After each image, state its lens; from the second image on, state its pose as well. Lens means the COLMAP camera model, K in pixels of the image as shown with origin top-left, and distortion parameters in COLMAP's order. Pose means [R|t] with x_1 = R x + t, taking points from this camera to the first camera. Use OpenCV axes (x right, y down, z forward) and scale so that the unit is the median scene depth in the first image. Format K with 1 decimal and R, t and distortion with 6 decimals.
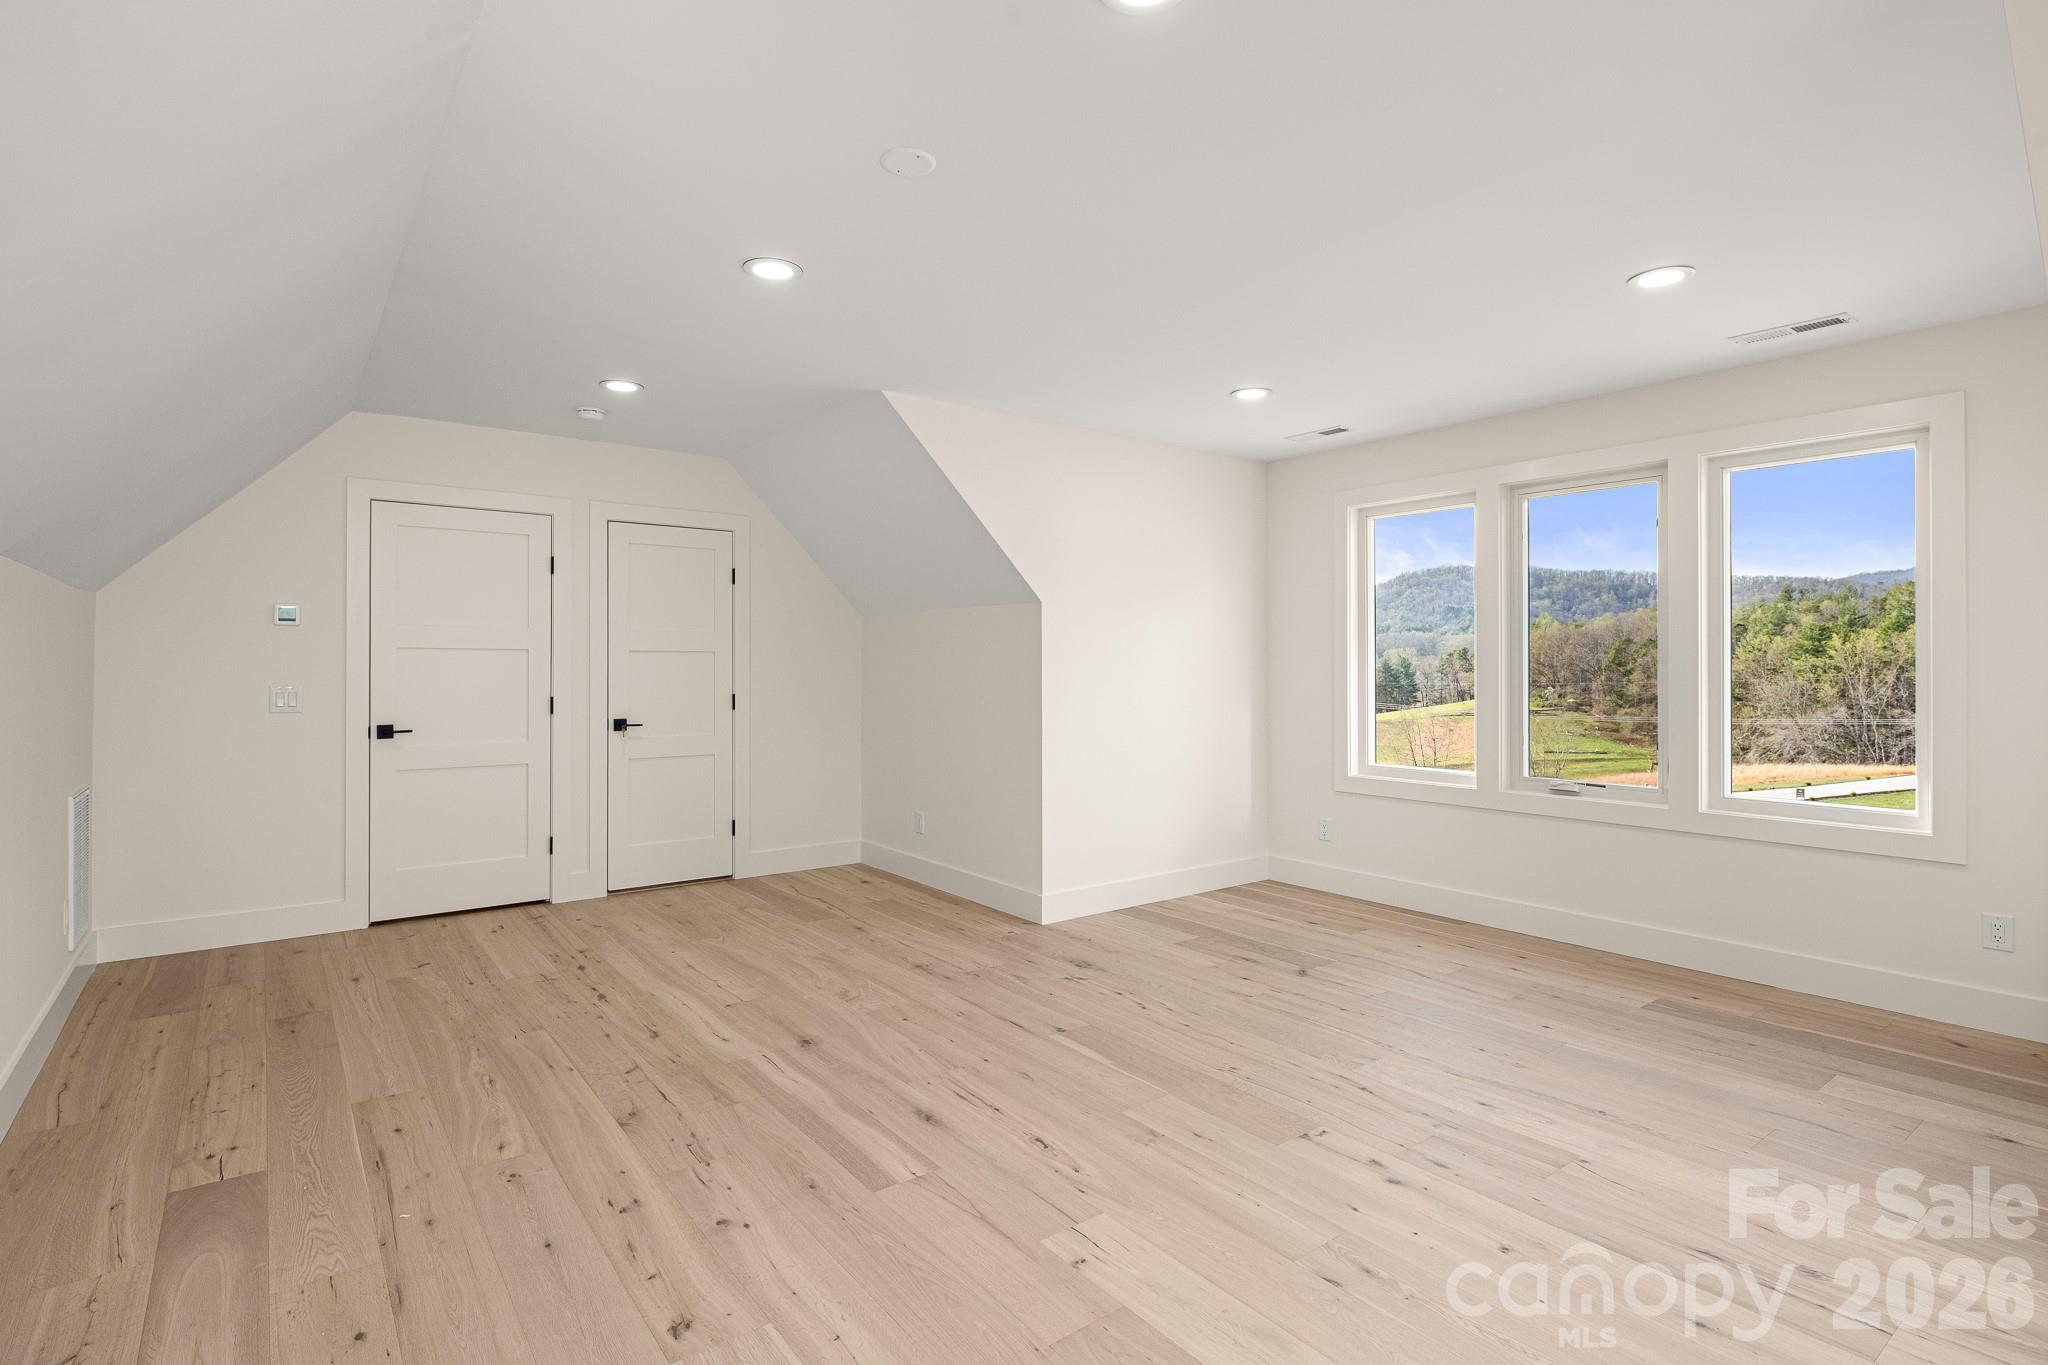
lens RADIAL K [[1001.0, 0, 1024.6], [0, 1001.0, 672.8], [0, 0, 1]] dist [0.007857, -0.005170]
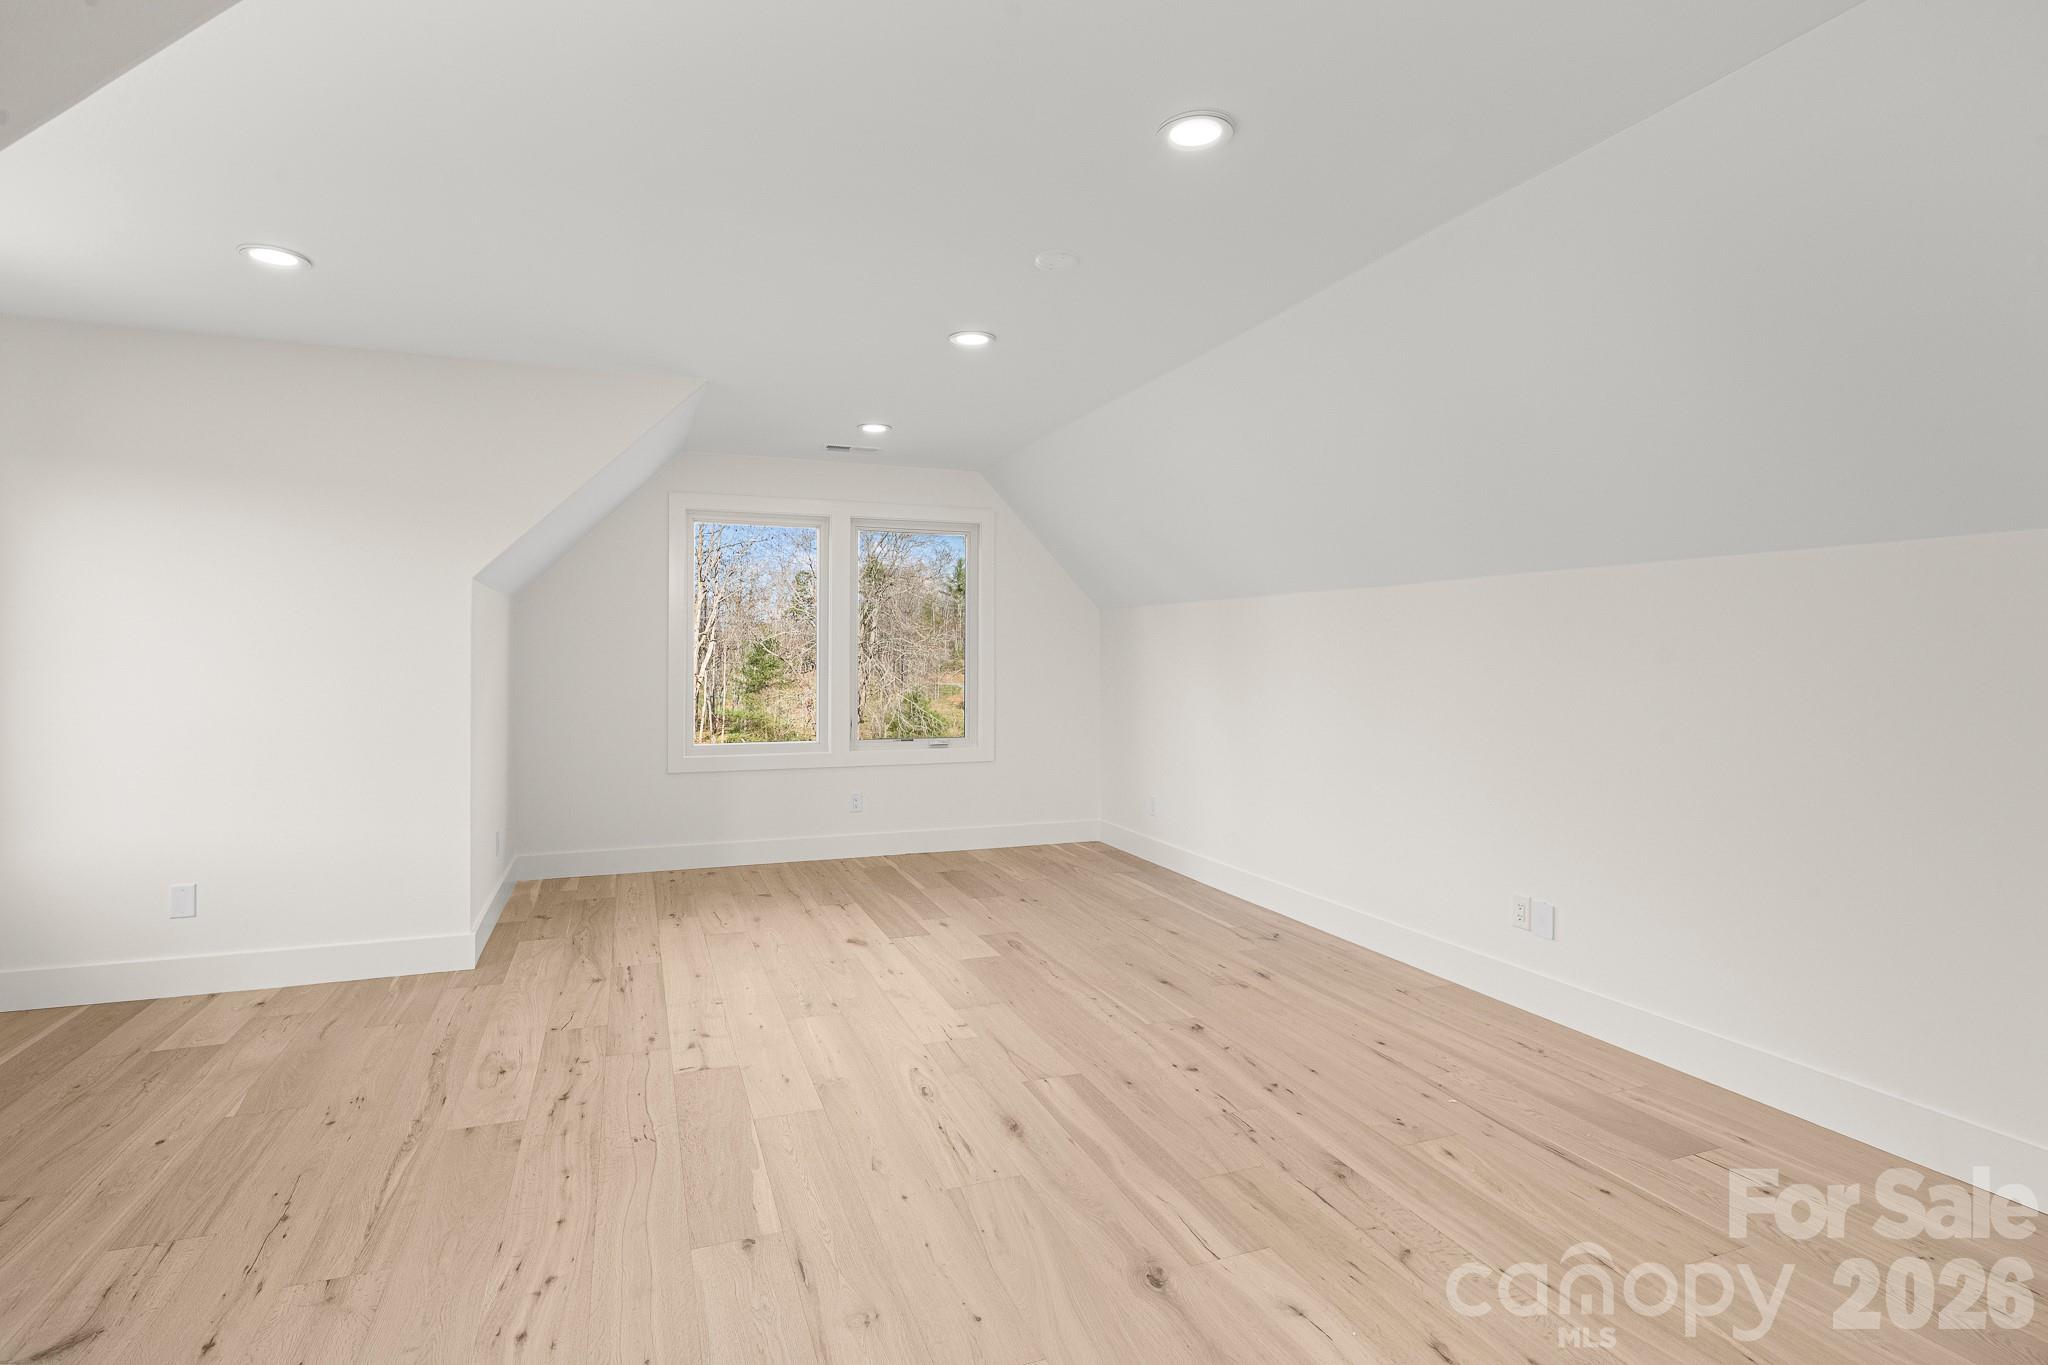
lens RADIAL K [[1001.0, 0, 1024.2], [0, 1001.0, 672.2], [0, 0, 1]] dist [0.007857, -0.005170]
pose [[-0.961077, -0.006701, 0.276198, -0.370187], [-0.001170, 0.999796, 0.020185, -0.010625], [-0.276277, 0.019076, -0.960889, 1.926504]]
